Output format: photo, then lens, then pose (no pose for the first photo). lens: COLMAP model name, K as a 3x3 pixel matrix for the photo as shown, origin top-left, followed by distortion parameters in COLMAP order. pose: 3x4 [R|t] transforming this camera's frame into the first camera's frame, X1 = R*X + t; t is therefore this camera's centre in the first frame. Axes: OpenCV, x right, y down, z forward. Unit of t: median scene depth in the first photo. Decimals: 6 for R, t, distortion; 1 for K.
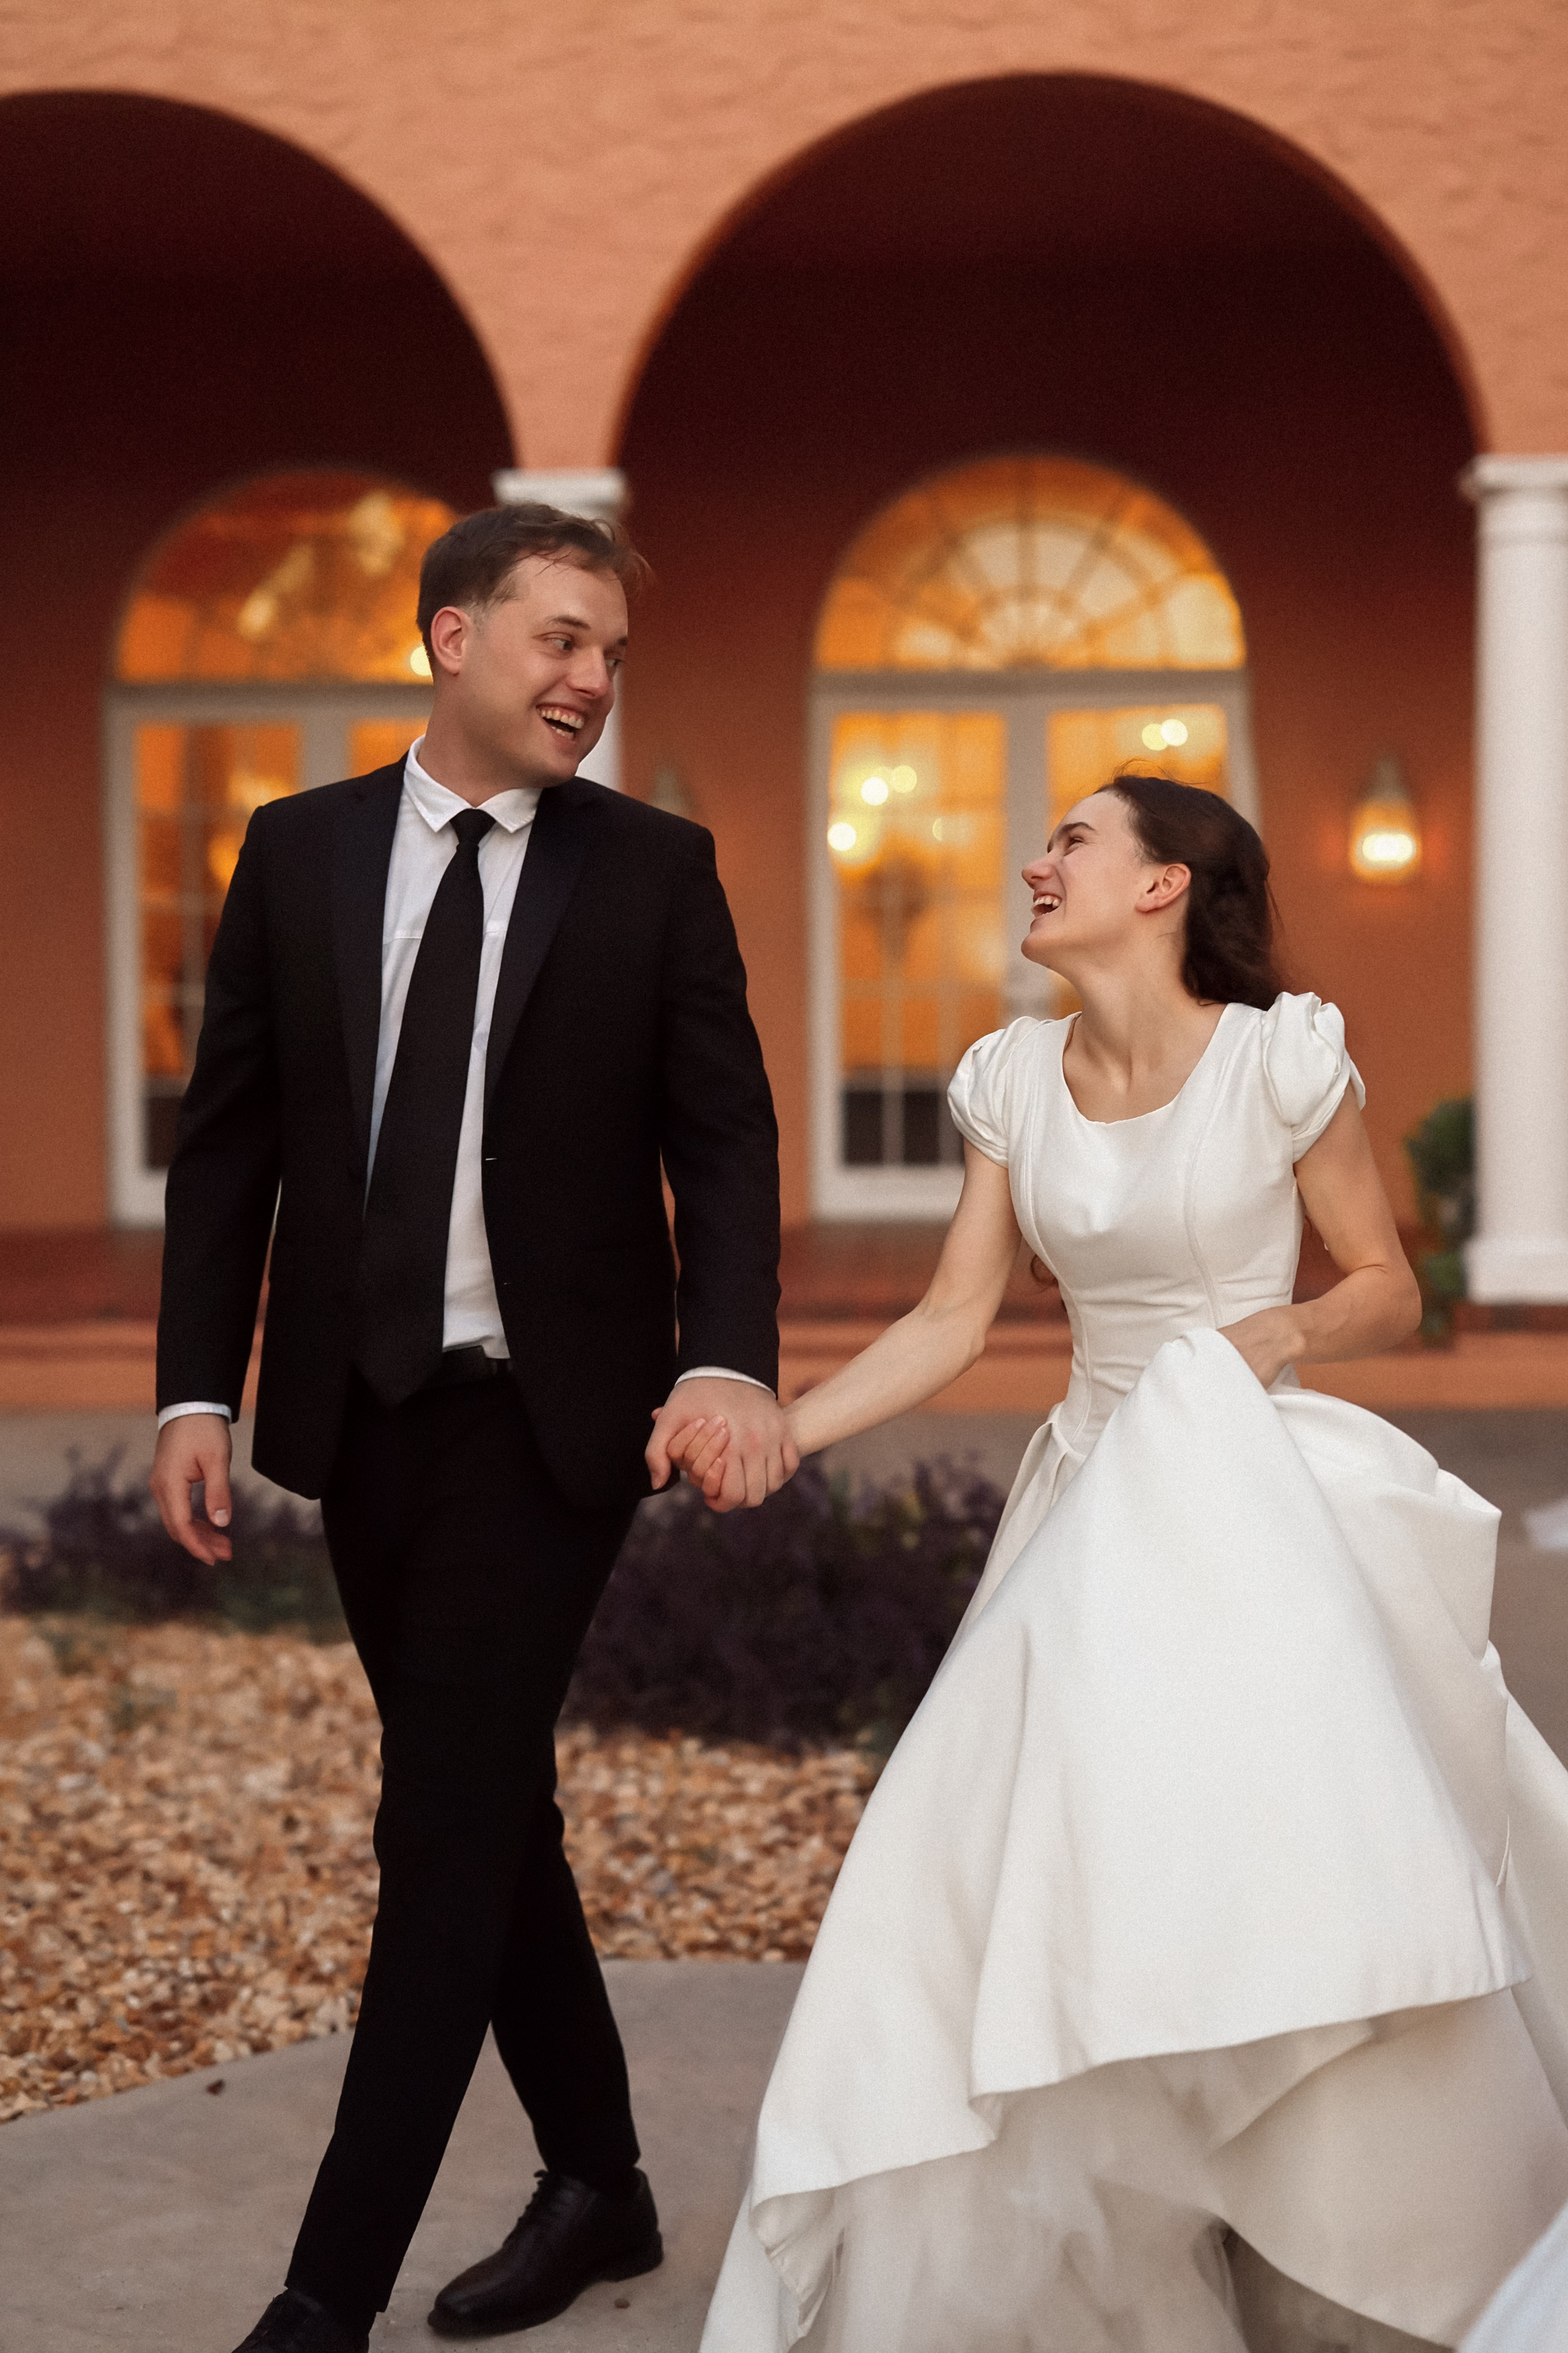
lens RADIAL K [[3527.6, 0, 780.9], [0, 3527.6, 1175.0], [0, 0, 1]] dist [-0.019379, 0.000000]
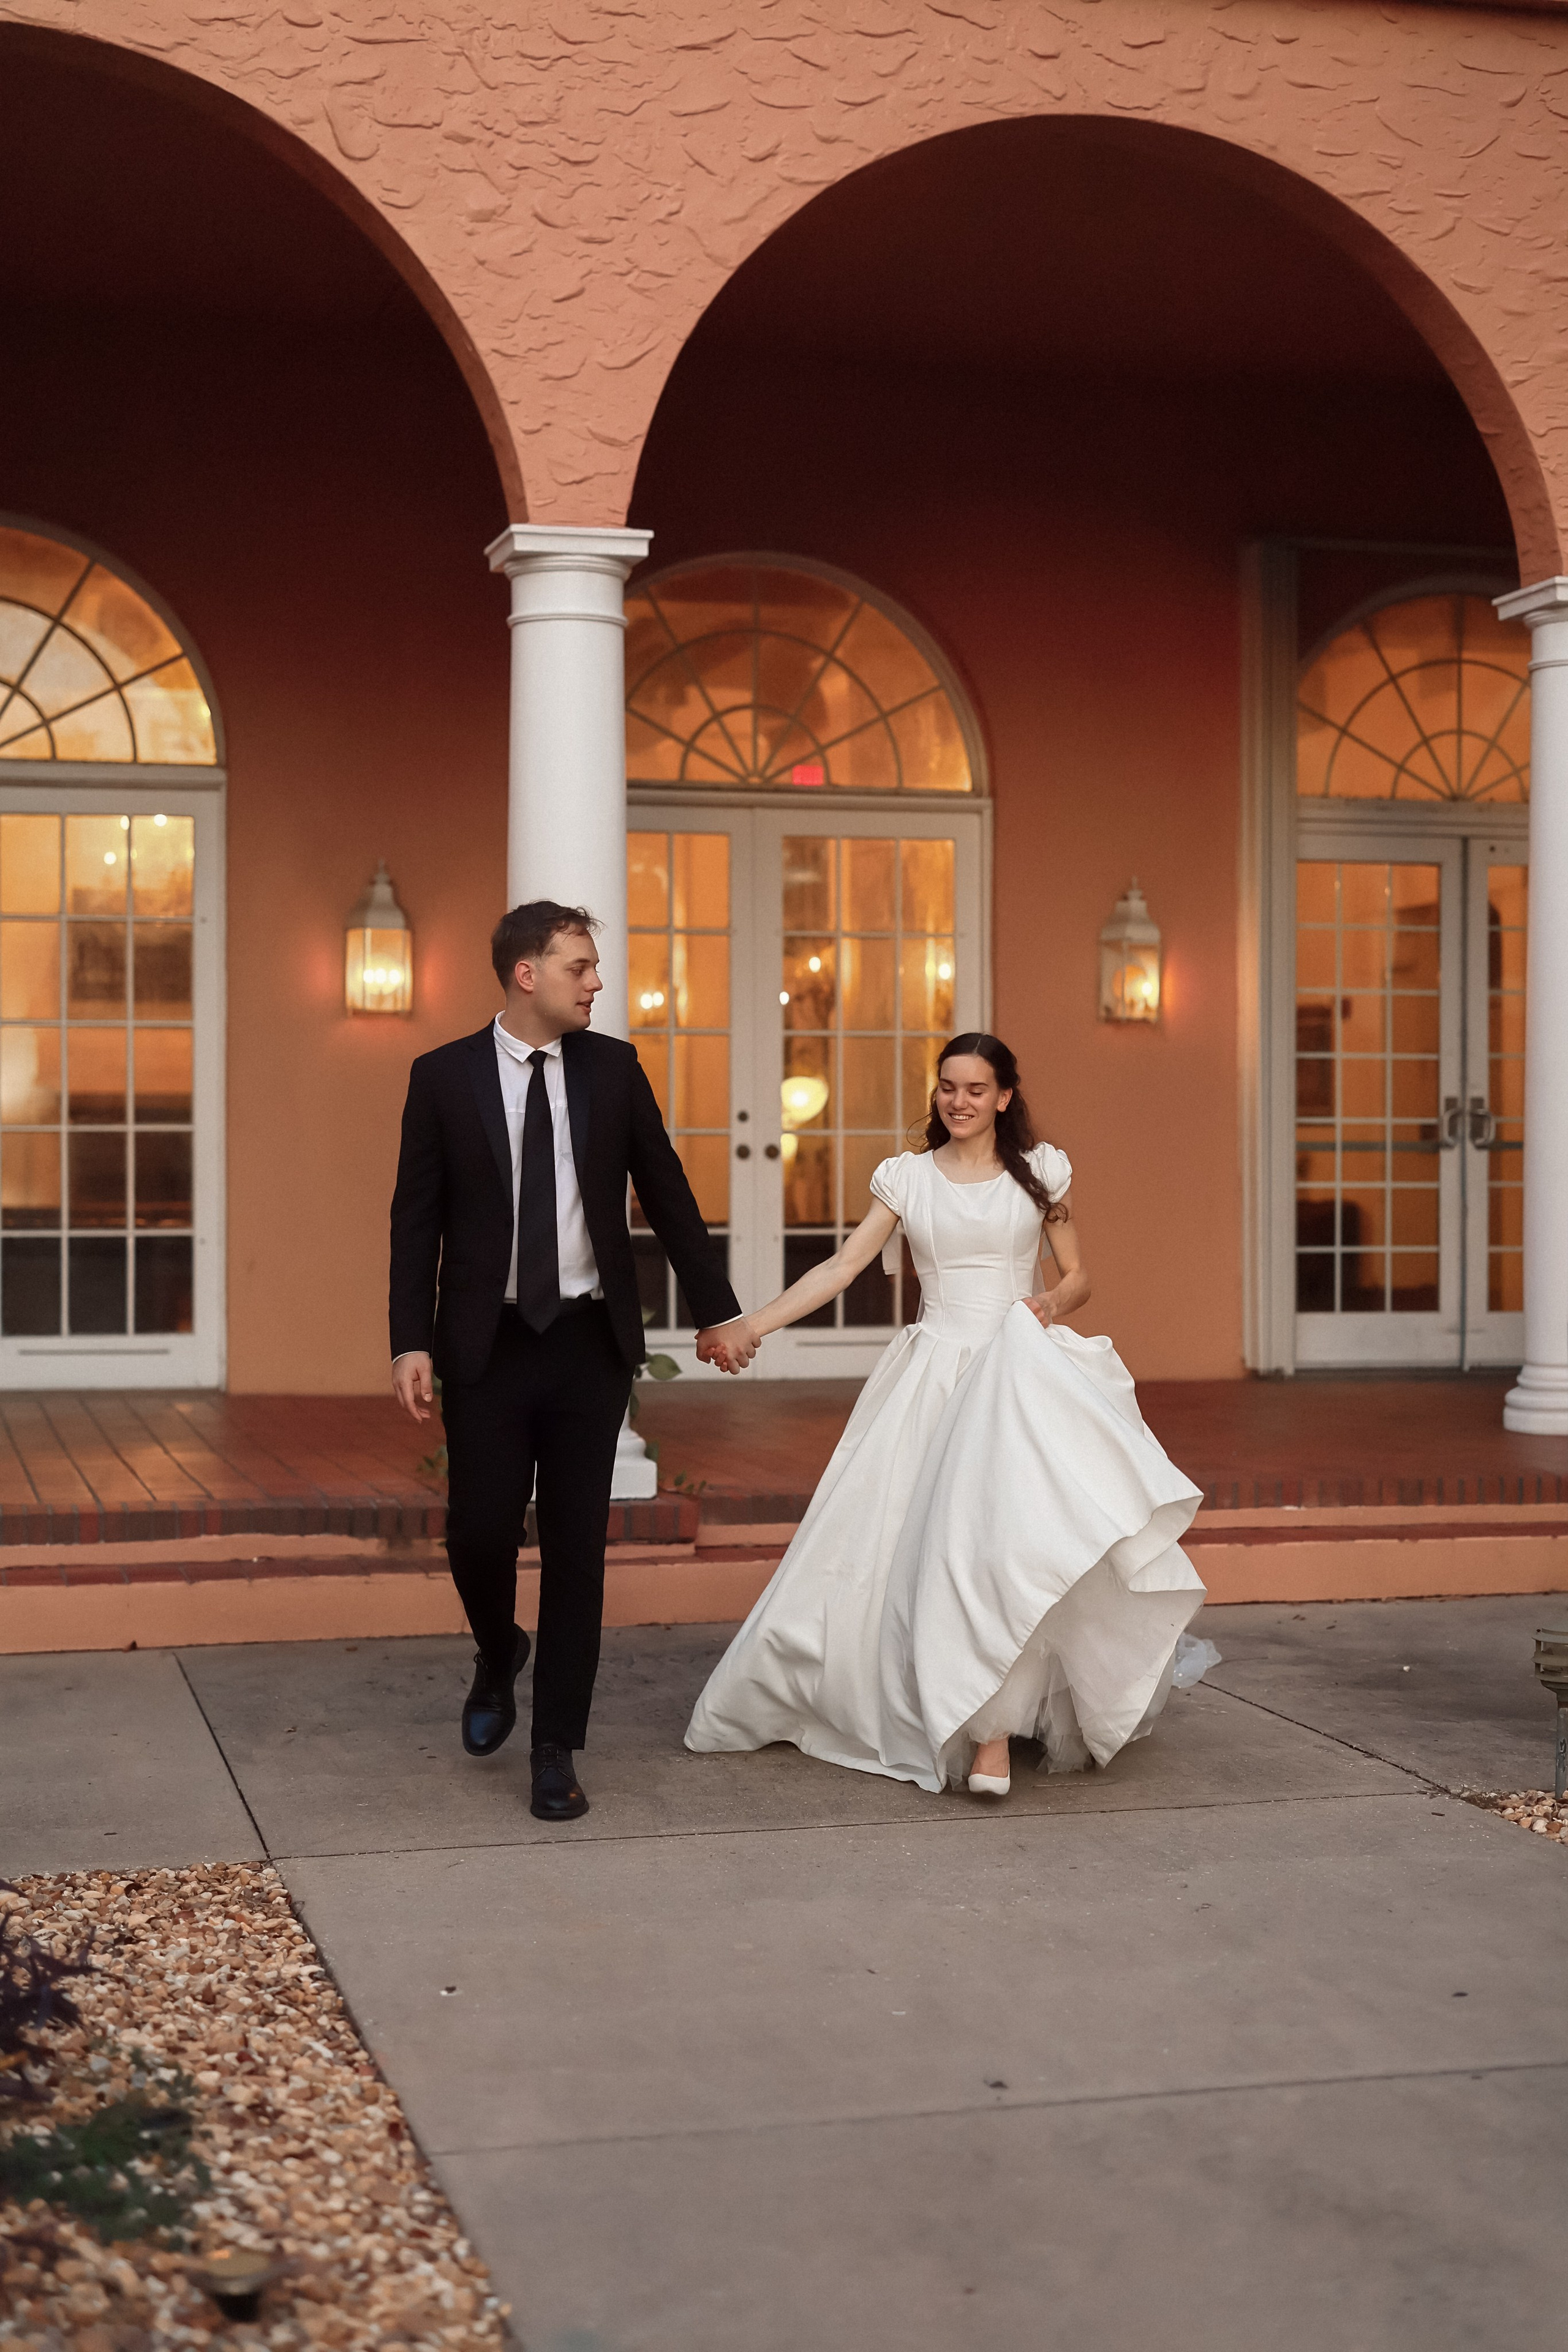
lens RADIAL K [[3526.4, 0, 791.1], [0, 3526.4, 1171.7], [0, 0, 1]] dist [-0.019379, 0.000000]
pose [[0.956287, 0.007852, 0.292323, 0.010634], [0.003227, 0.999295, -0.037397, -0.010094], [-0.292411, 0.036706, 0.955588, 0.122149]]
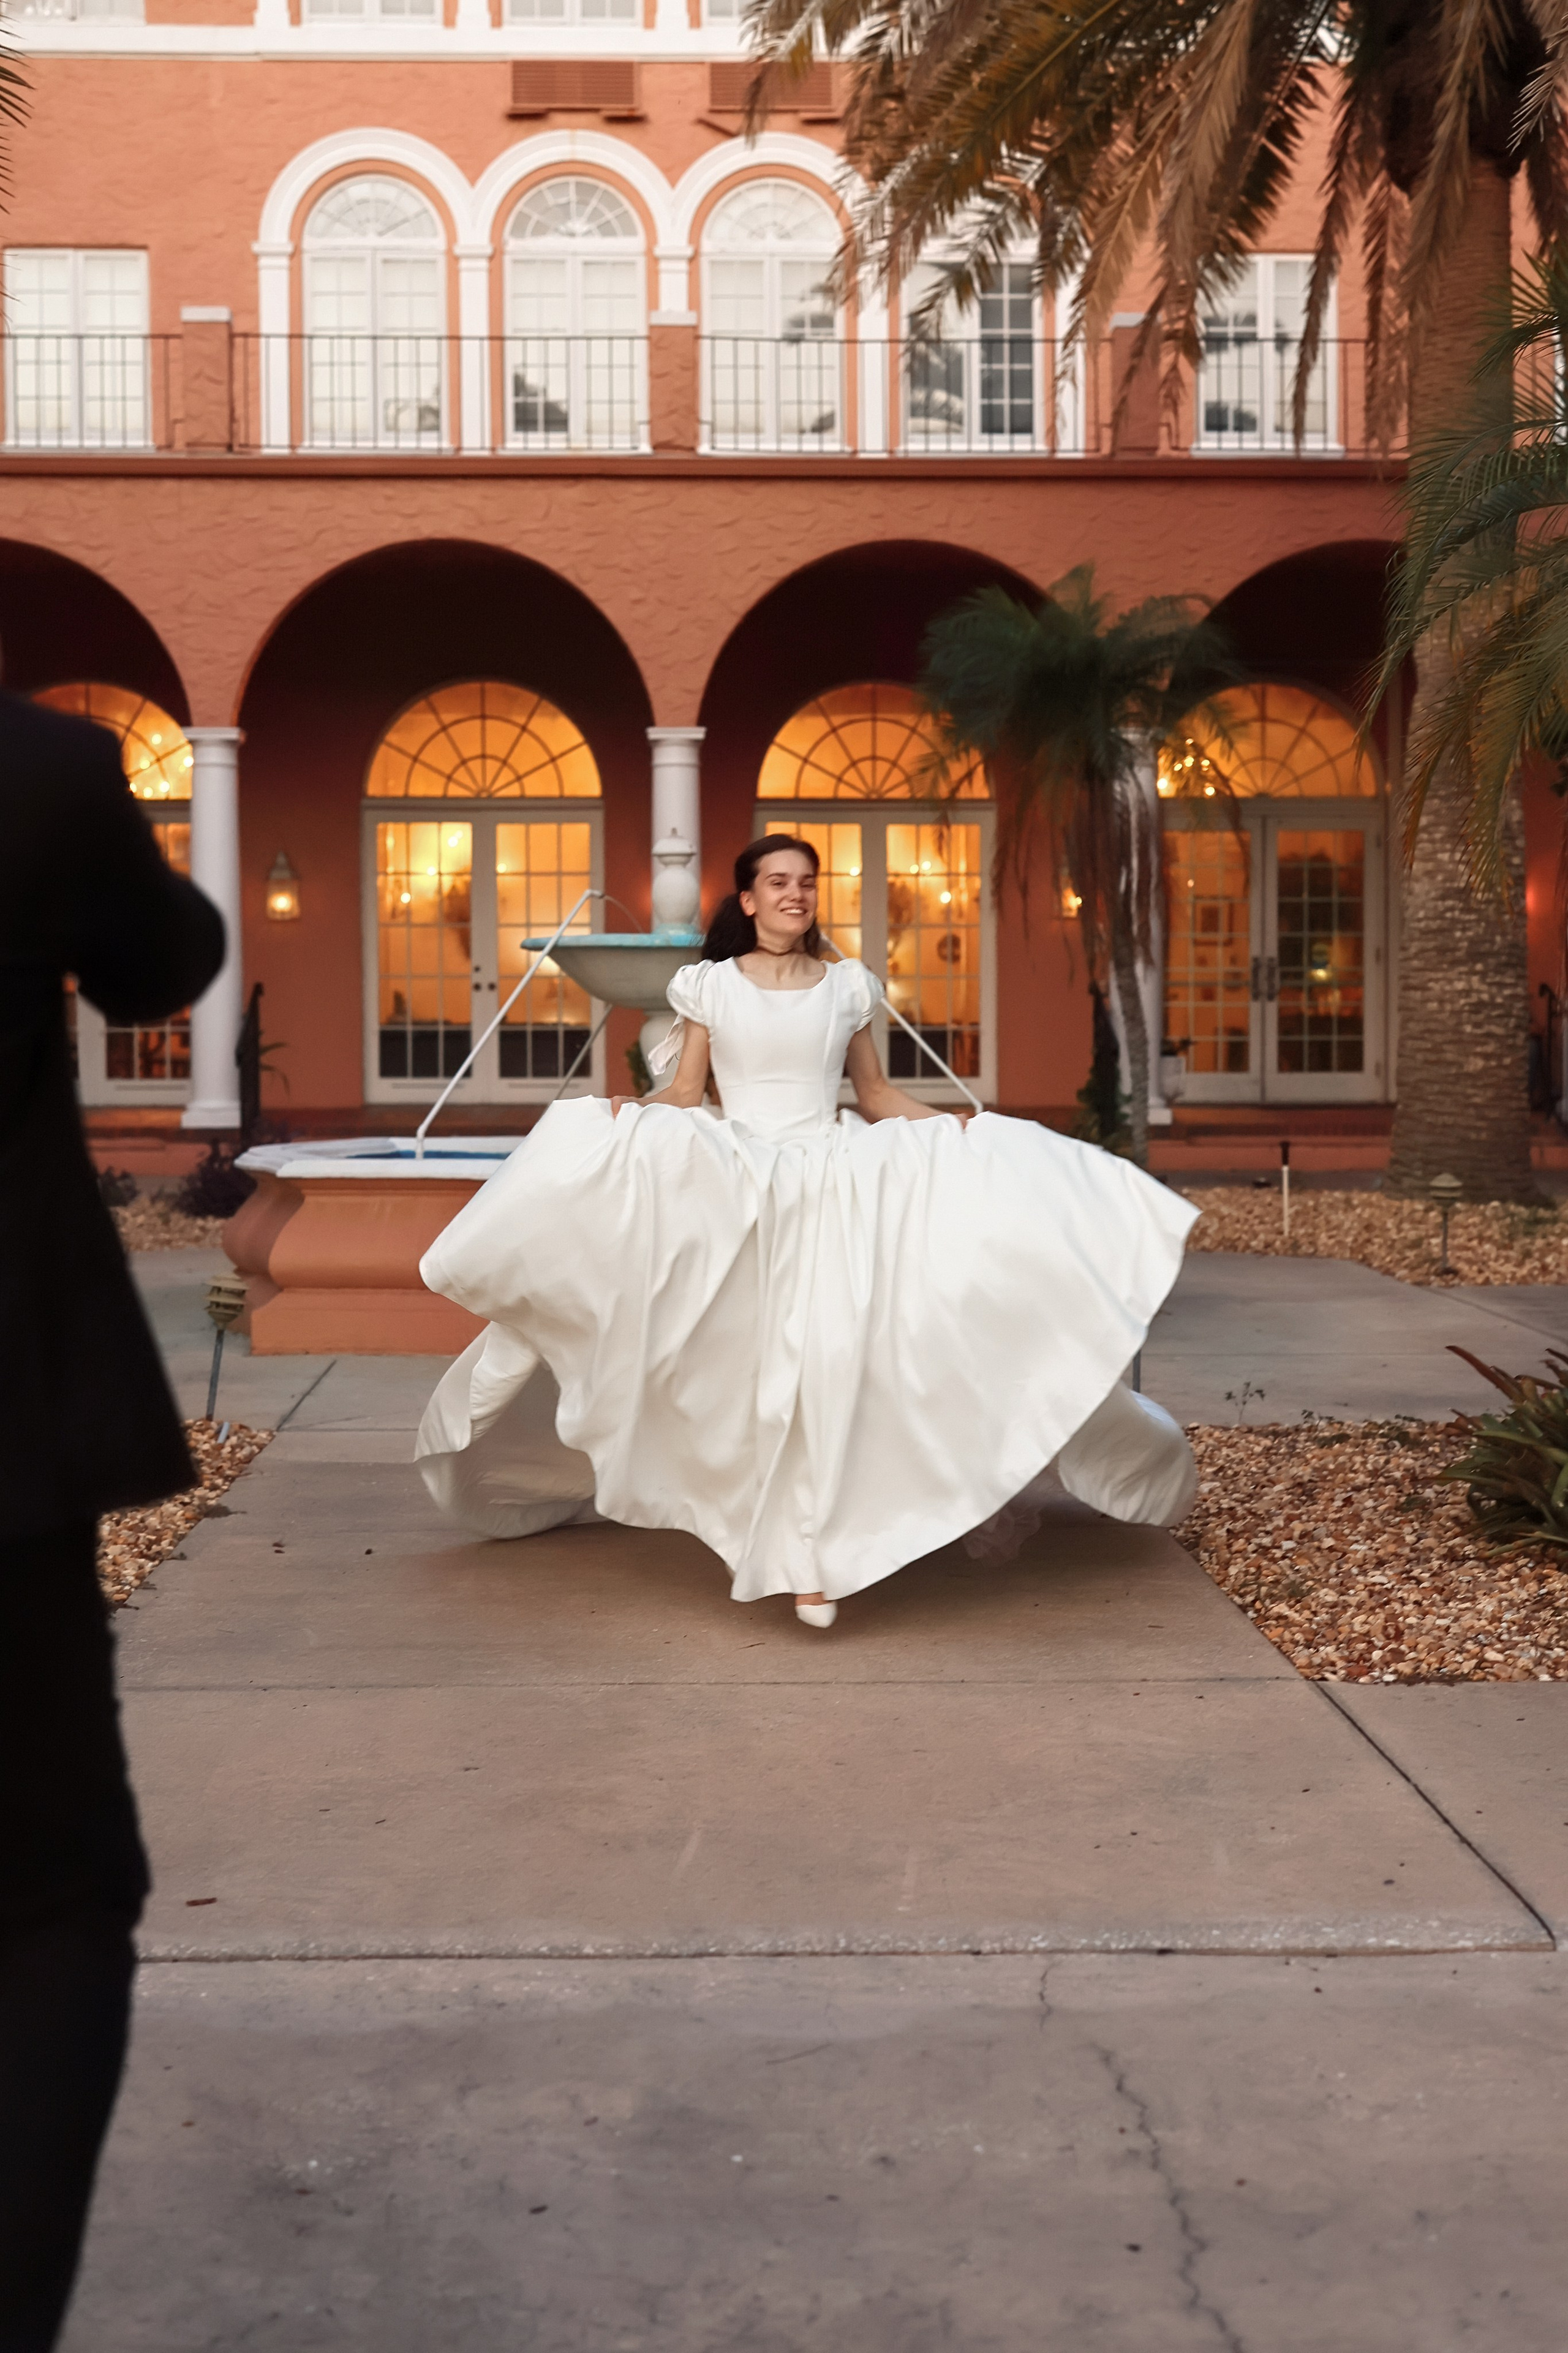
lens RADIAL K [[3527.6, 0, 792.6], [0, 3527.6, 1185.5], [0, 0, 1]] dist [-0.019379, 0.000000]
pose [[0.996417, 0.001519, 0.084559, 0.077469], [-0.001772, 0.999994, 0.002924, 0.048396], [-0.084554, -0.003064, 0.996414, -0.817947]]
